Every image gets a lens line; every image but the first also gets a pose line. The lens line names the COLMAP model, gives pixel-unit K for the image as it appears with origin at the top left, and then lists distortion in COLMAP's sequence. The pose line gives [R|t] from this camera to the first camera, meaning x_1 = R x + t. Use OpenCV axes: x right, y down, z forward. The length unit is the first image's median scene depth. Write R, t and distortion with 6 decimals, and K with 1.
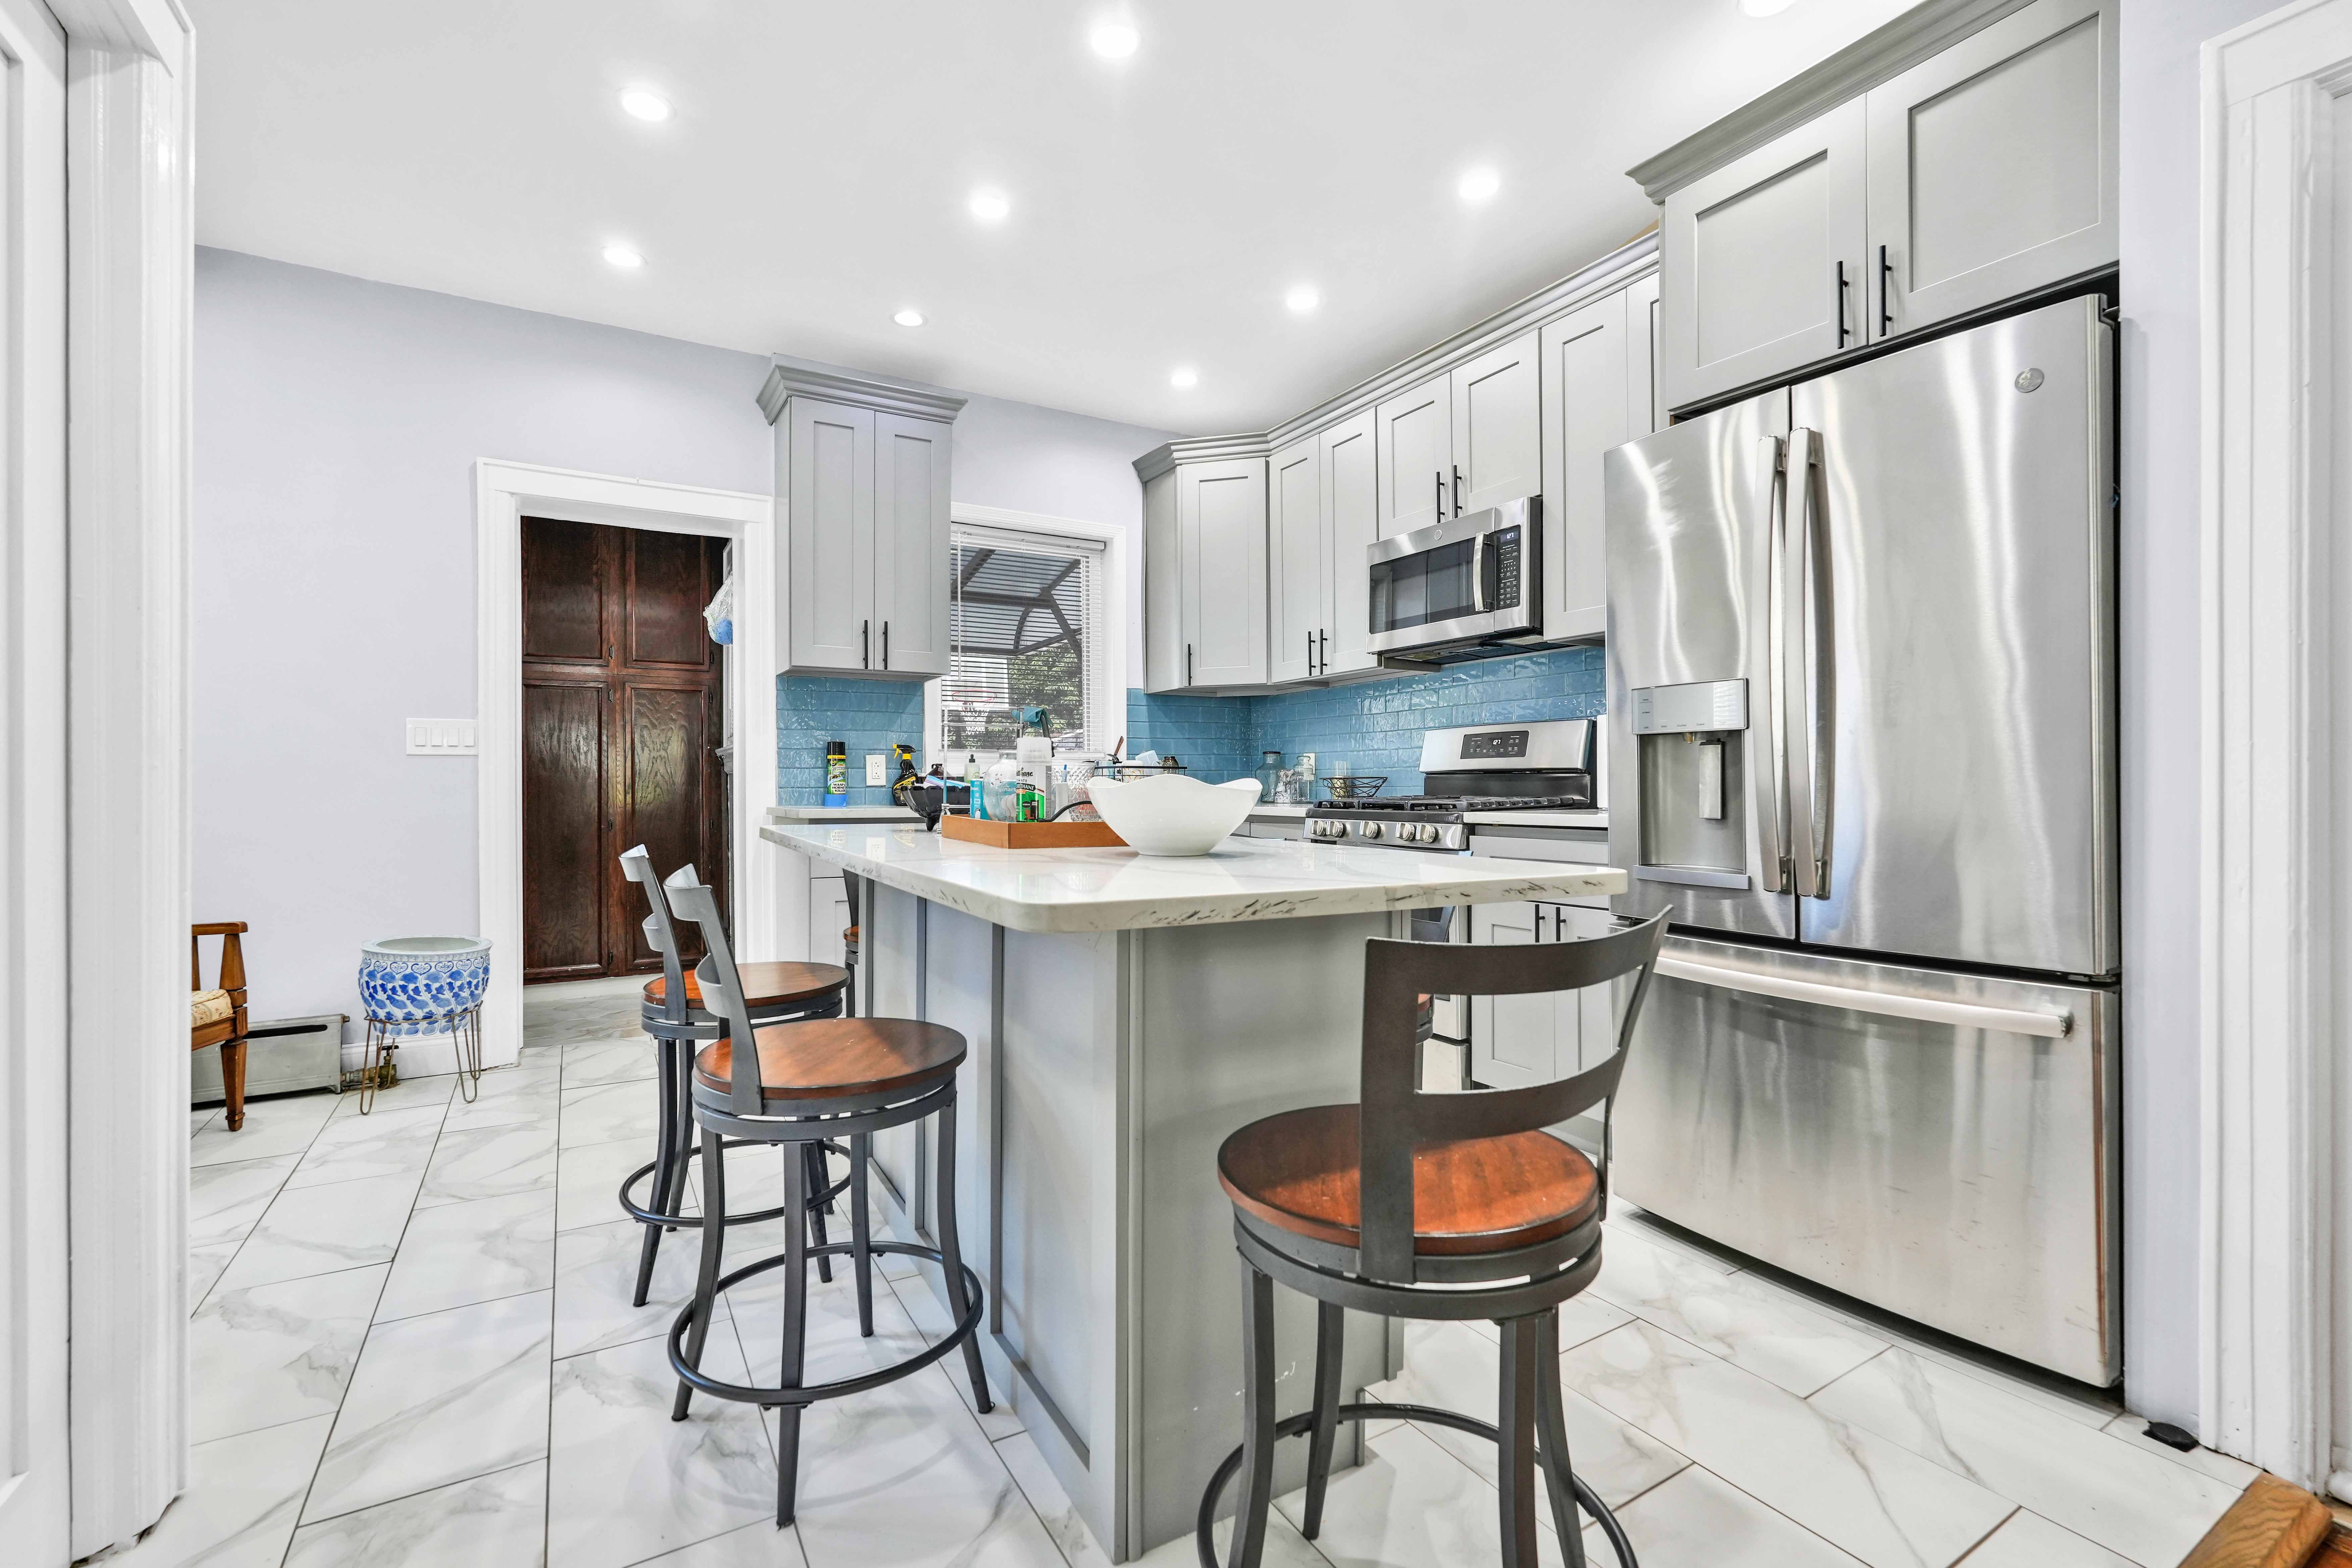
lens RADIAL K [[1030.2, 0, 1168.3], [0, 1030.2, 793.9], [0, 0, 1]] dist [-0.006685, 0.000961]
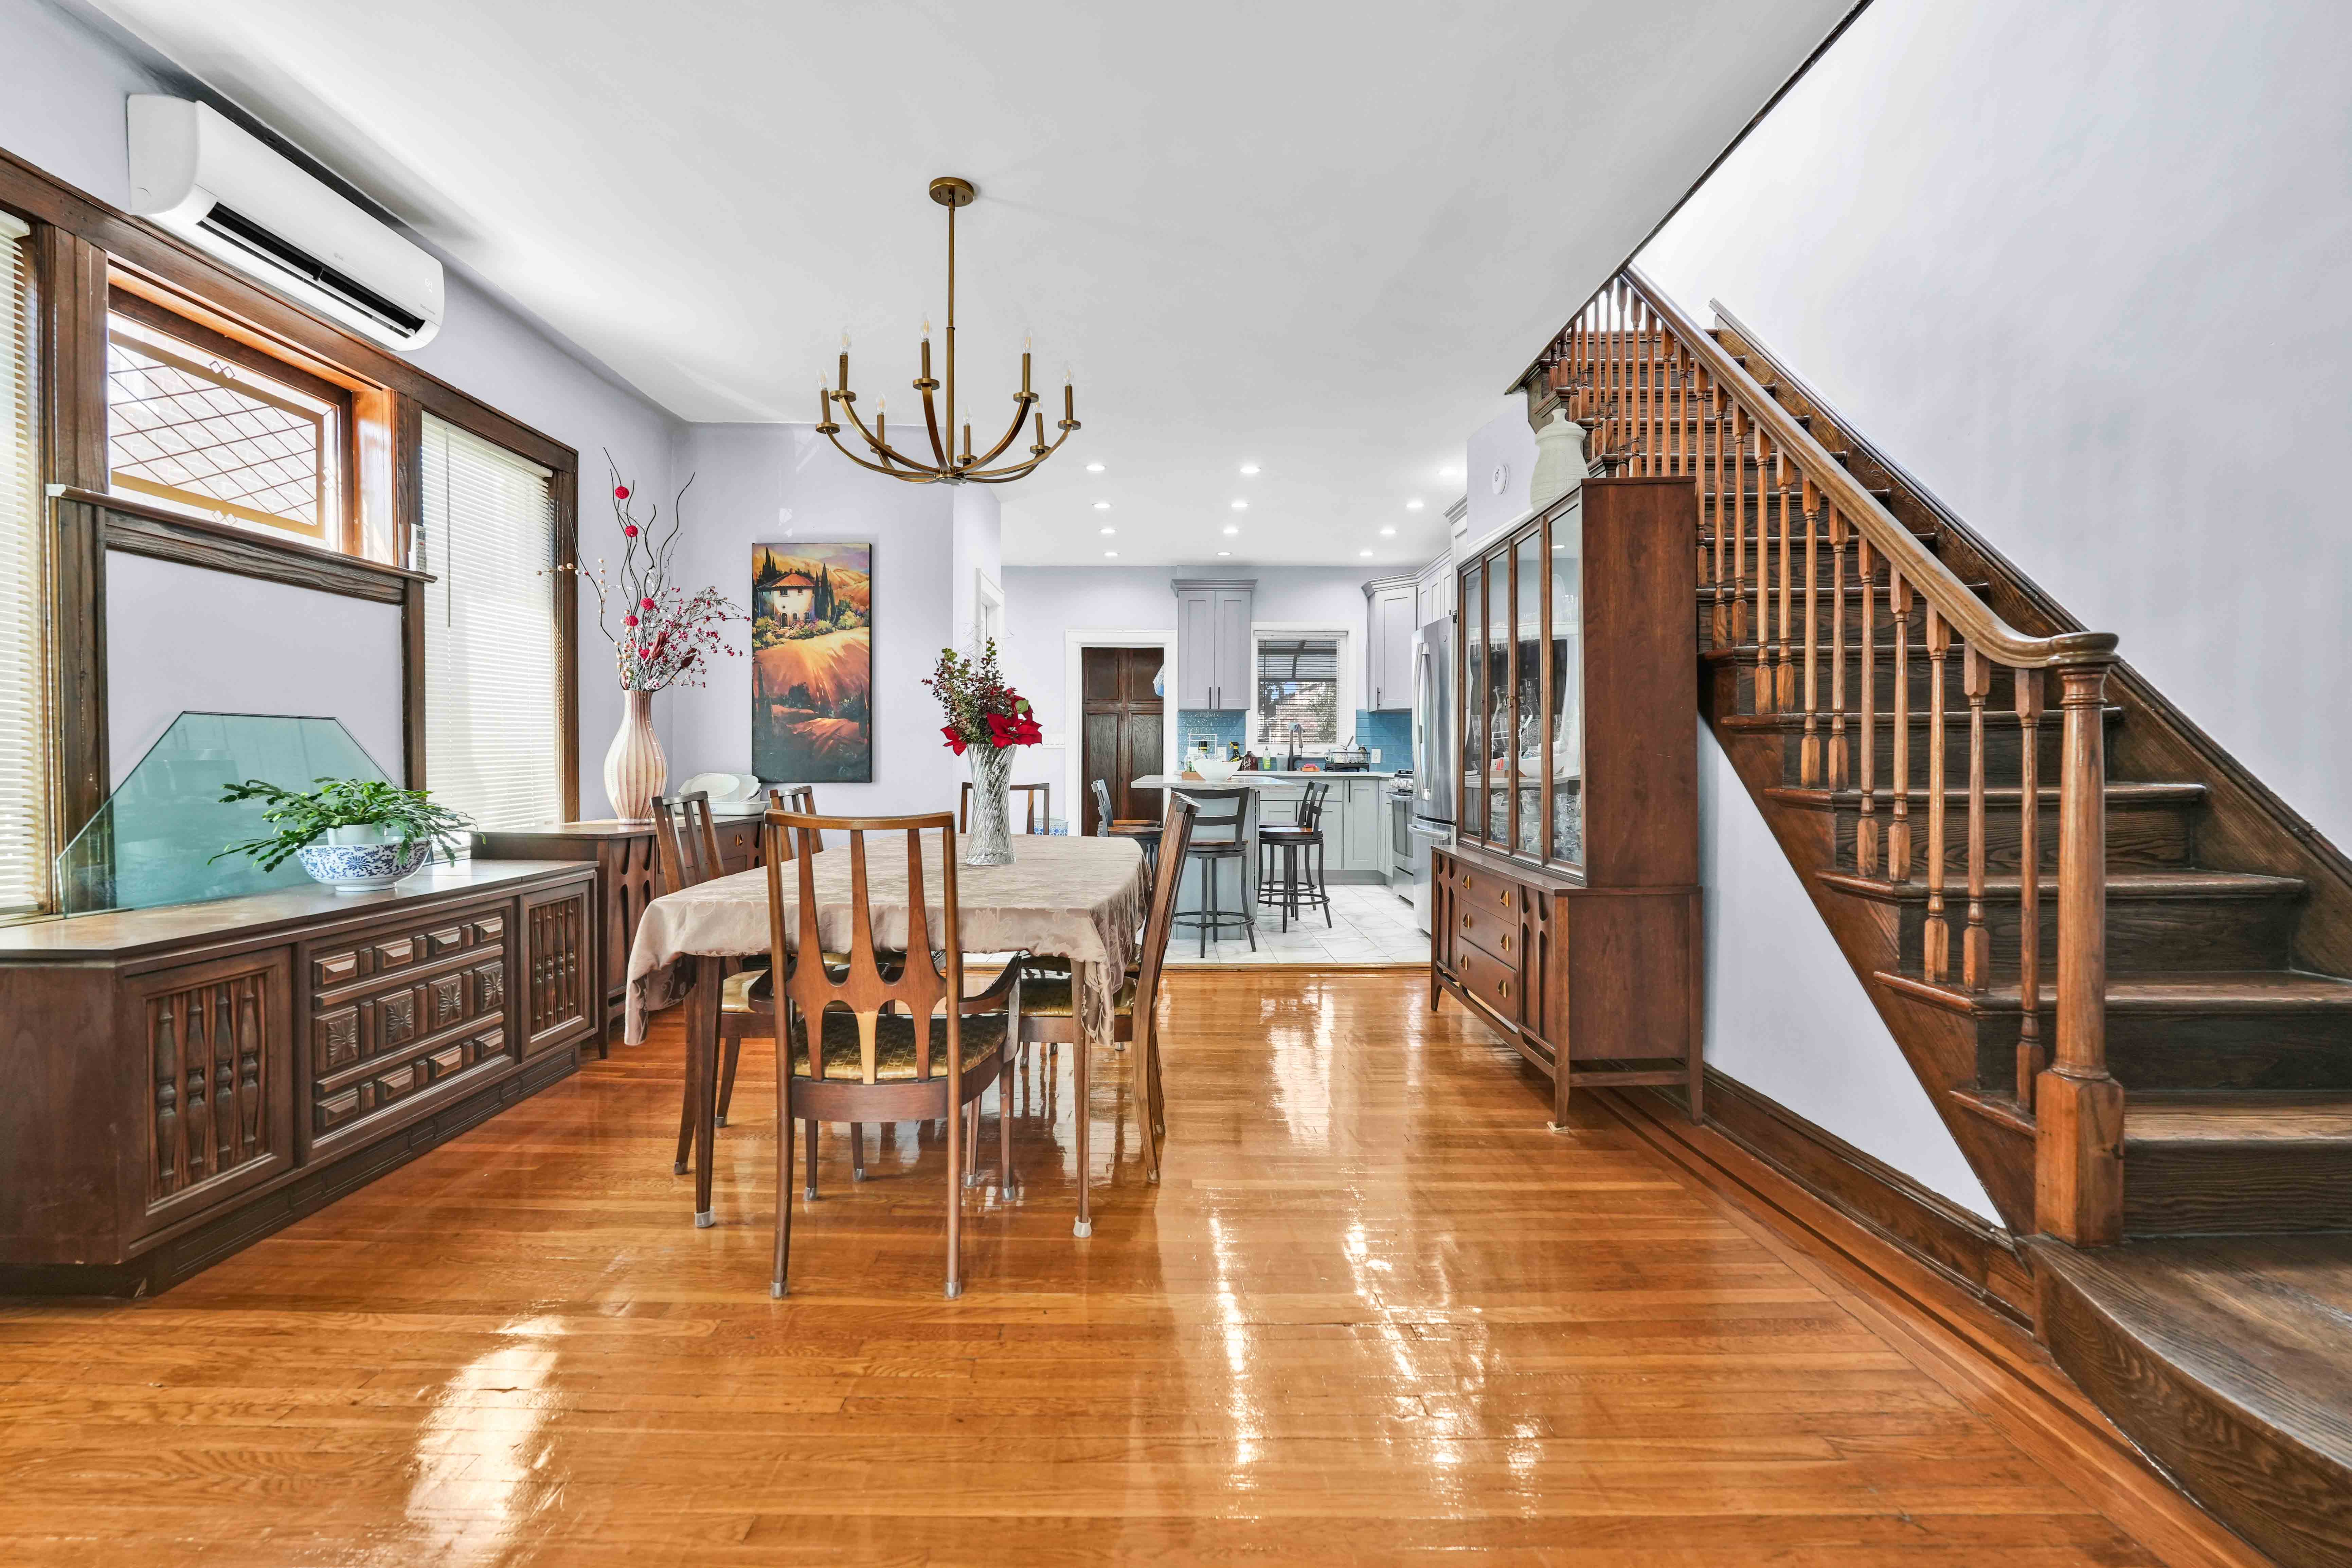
lens RADIAL K [[1039.5, 0, 1160.8], [0, 1039.5, 783.3], [0, 0, 1]] dist [-0.027550, -0.000020]
pose [[0.866104, 0.015679, -0.499618, 0.628660], [-0.007837, 0.999811, 0.017789, 0.001547], [0.499803, -0.011491, 0.866063, -0.854277]]
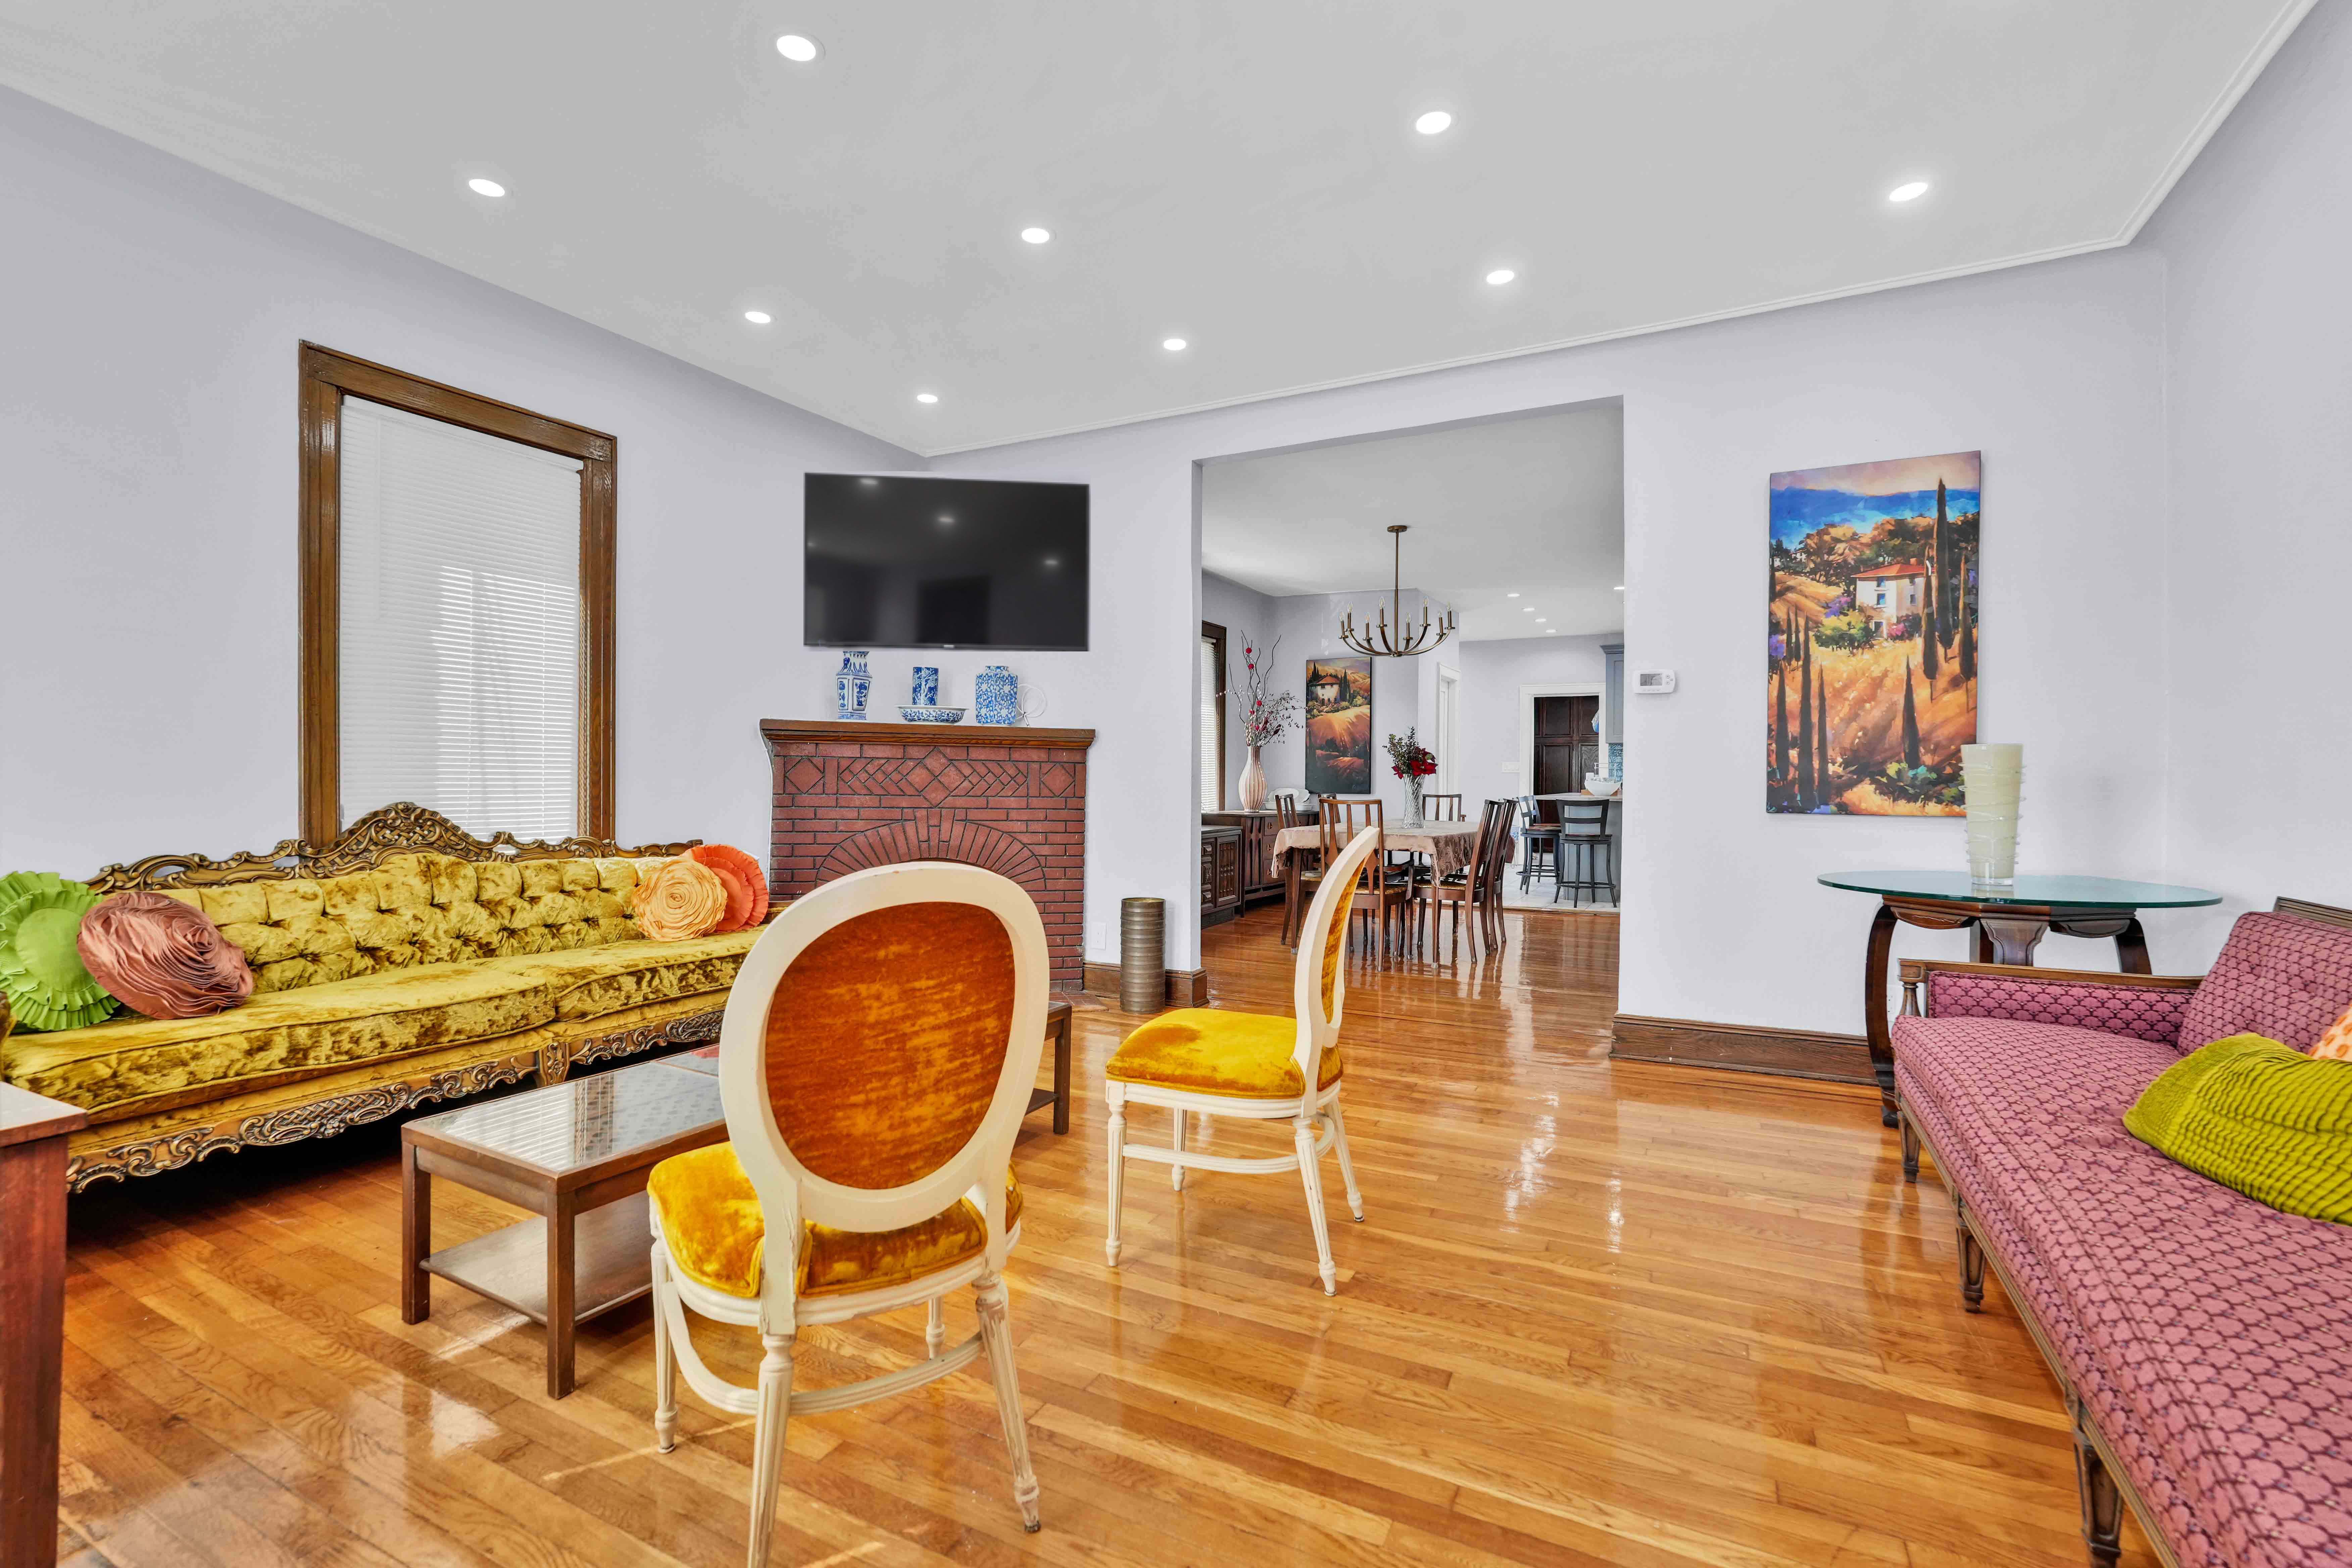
lens RADIAL K [[1030.2, 0, 1168.3], [0, 1030.2, 793.9], [0, 0, 1]] dist [-0.006685, 0.000961]
pose [[0.527114, 0.017964, -0.849605, 1.283869], [-0.012584, 0.999832, 0.013333, 0.001873], [0.849701, 0.003663, 0.527251, -1.418769]]
